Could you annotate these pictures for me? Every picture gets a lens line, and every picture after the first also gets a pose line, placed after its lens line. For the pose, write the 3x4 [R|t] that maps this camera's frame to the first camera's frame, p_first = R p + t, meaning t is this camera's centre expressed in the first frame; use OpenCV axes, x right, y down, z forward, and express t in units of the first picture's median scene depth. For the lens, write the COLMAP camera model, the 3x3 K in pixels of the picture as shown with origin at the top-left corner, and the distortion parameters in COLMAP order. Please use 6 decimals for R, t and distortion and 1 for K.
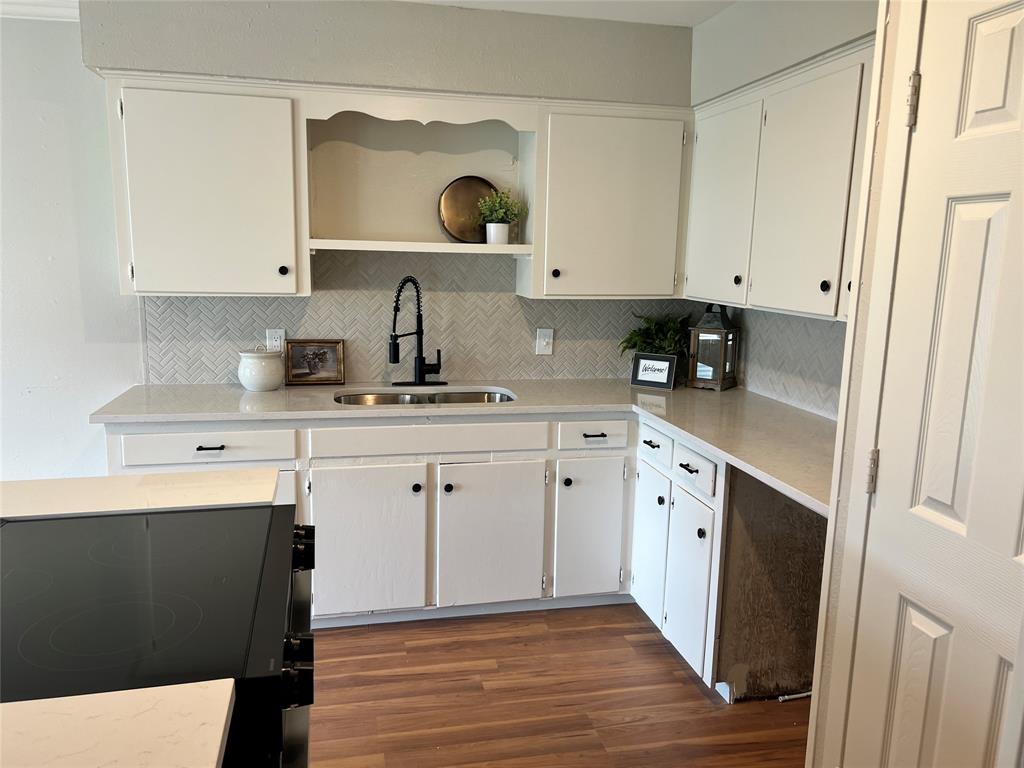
lens RADIAL K [[772.3, 0, 509.0], [0, 772.3, 388.2], [0, 0, 1]] dist [0.063647, -0.068997]
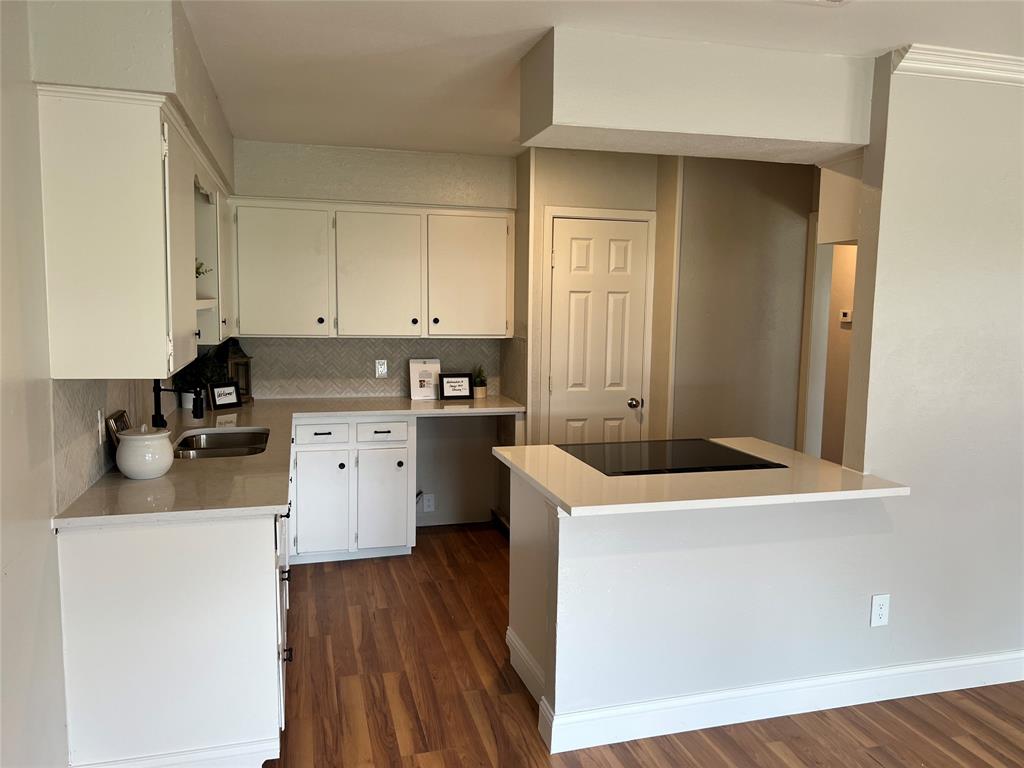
lens RADIAL K [[772.3, 0, 514.3], [0, 772.3, 392.2], [0, 0, 1]] dist [0.063647, -0.068997]
pose [[-0.063148, -0.139184, 0.988251, -1.185153], [0.155781, 0.976715, 0.147513, -0.152480], [-0.985771, 0.163266, -0.039996, 0.632912]]
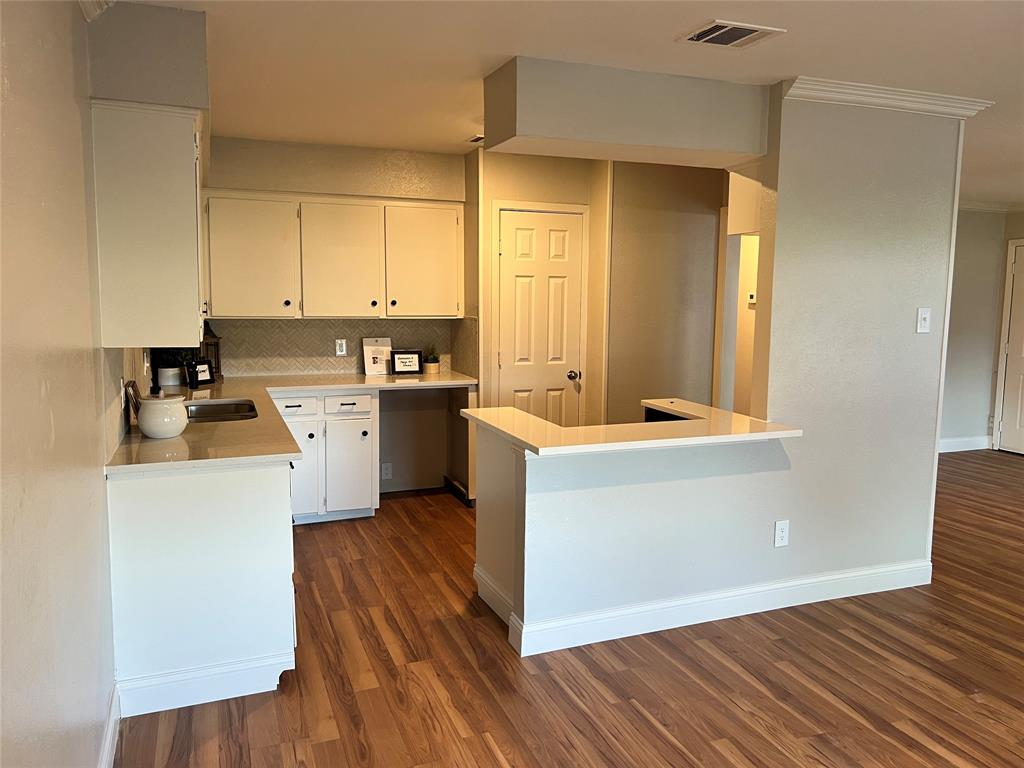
lens RADIAL K [[772.3, 0, 515.7], [0, 772.3, 378.7], [0, 0, 1]] dist [0.063647, -0.068997]
pose [[-0.166330, -0.135246, 0.976751, -1.346003], [0.155700, 0.974521, 0.161451, -0.158607], [-0.973700, 0.178934, -0.141035, 0.707698]]
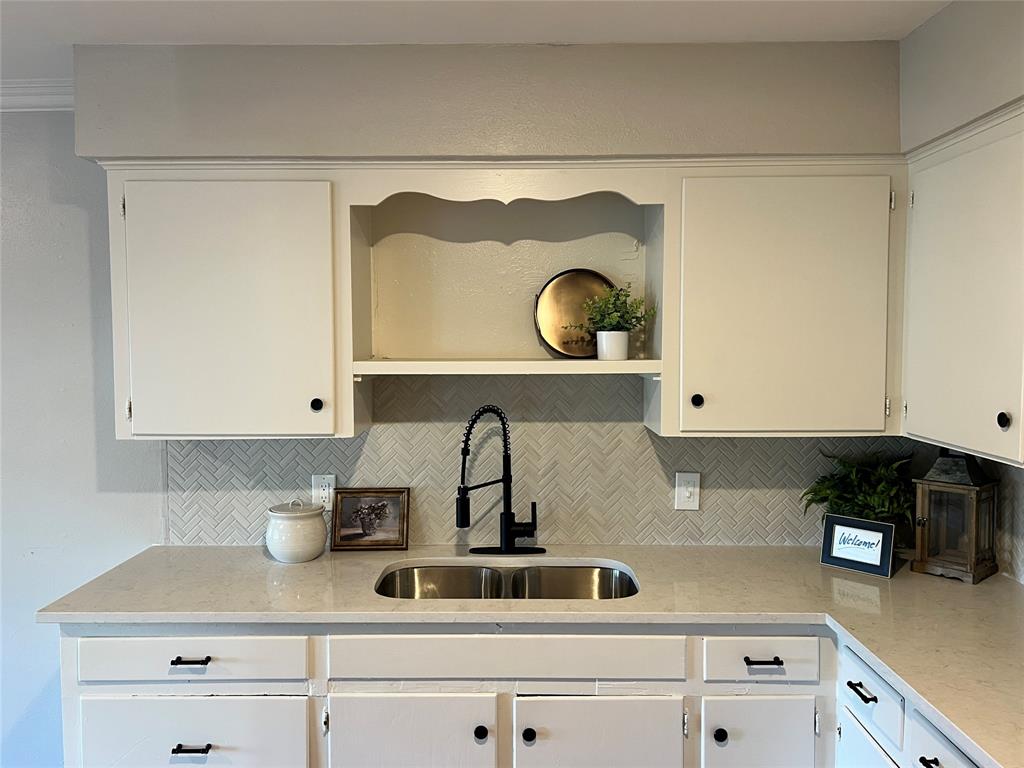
lens RADIAL K [[772.3, 0, 512.1], [0, 772.3, 377.5], [0, 0, 1]] dist [0.063647, -0.068997]
pose [[0.976281, -0.012453, -0.216148, 0.050025], [-0.014796, 0.992173, -0.123994, -0.082862], [0.216001, 0.124251, 0.968455, 0.301772]]
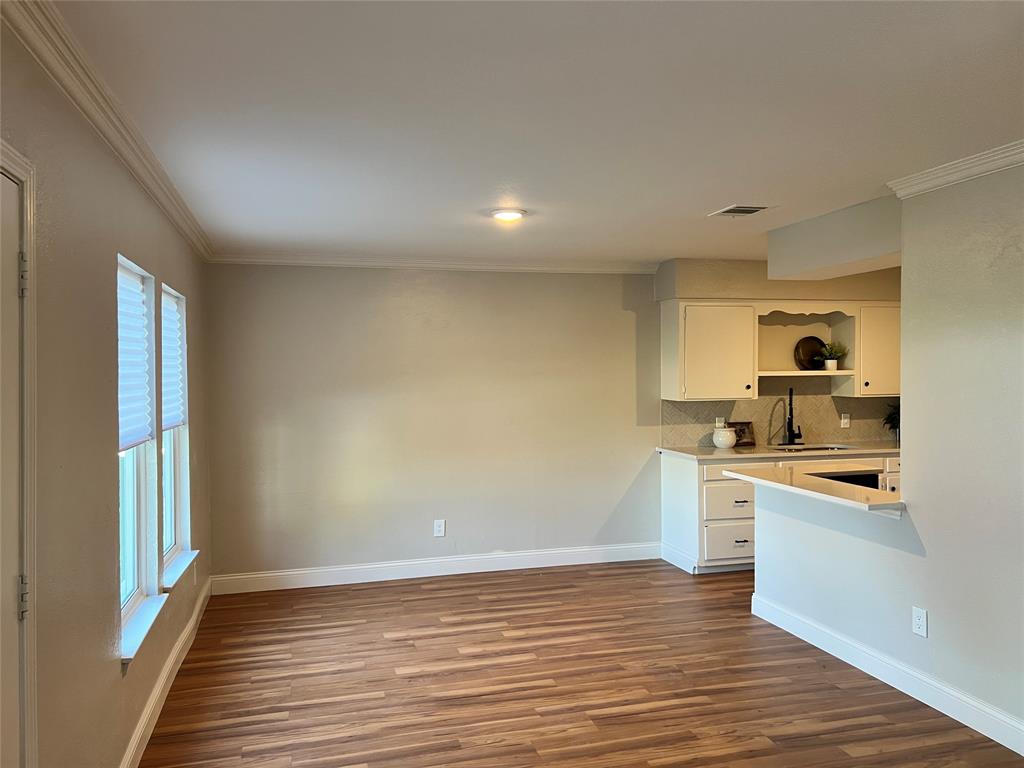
lens RADIAL K [[772.3, 0, 505.4], [0, 772.3, 381.4], [0, 0, 1]] dist [0.063647, -0.068997]
pose [[0.998613, -0.030607, 0.042833, -0.959323], [0.036874, 0.987359, -0.154152, 0.118858], [-0.037573, 0.155518, 0.987118, -0.940885]]
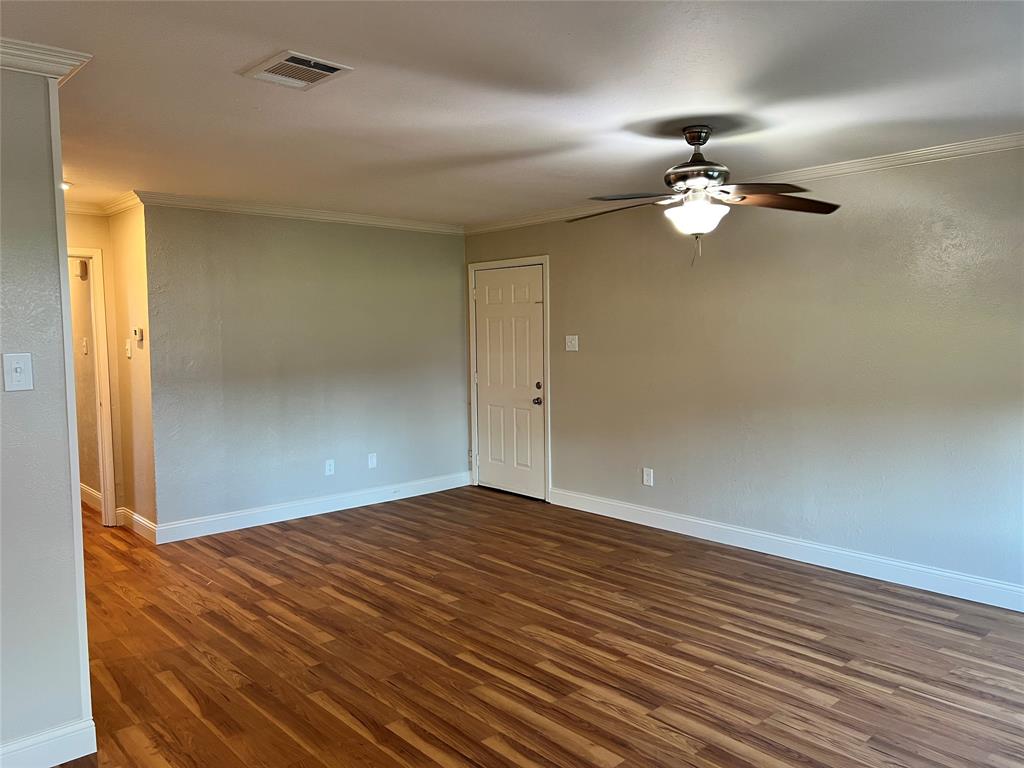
lens RADIAL K [[772.3, 0, 505.8], [0, 772.3, 377.8], [0, 0, 1]] dist [0.063647, -0.068997]
pose [[-0.496378, -0.083593, 0.864072, -1.207910], [0.152429, 0.971496, 0.181551, -0.018921], [-0.854619, 0.221827, -0.469488, -0.136114]]
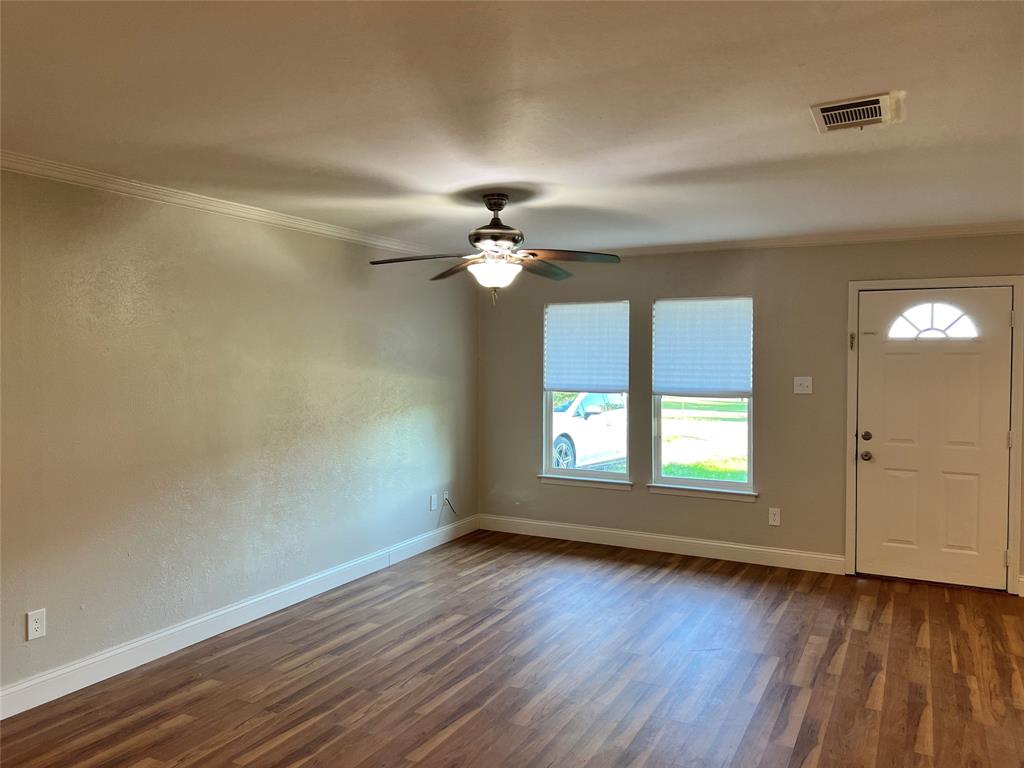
lens RADIAL K [[772.3, 0, 507.7], [0, 772.3, 383.9], [0, 0, 1]] dist [0.063647, -0.068997]
pose [[-0.649606, -0.001861, -0.760269, 0.562469], [-0.149463, 0.980795, 0.125306, 0.018344], [0.745435, 0.195032, -0.637408, -0.091071]]
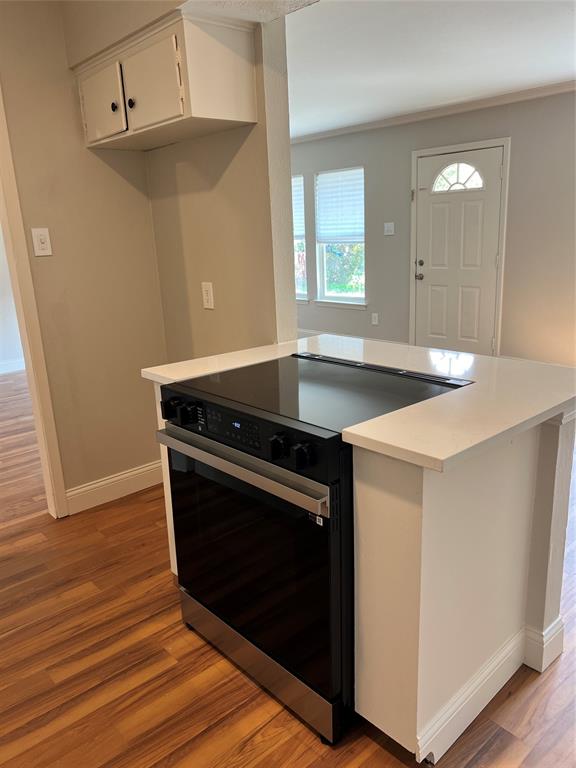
lens RADIAL K [[579.2, 0, 290.2], [0, 579.2, 386.8], [0, 0, 1]] dist [0.063647, -0.068997]
pose [[-0.868522, 0.136111, -0.476595, 0.071822], [-0.070355, 0.917964, 0.390374, -0.108772], [0.490631, 0.372580, -0.787696, 0.842056]]
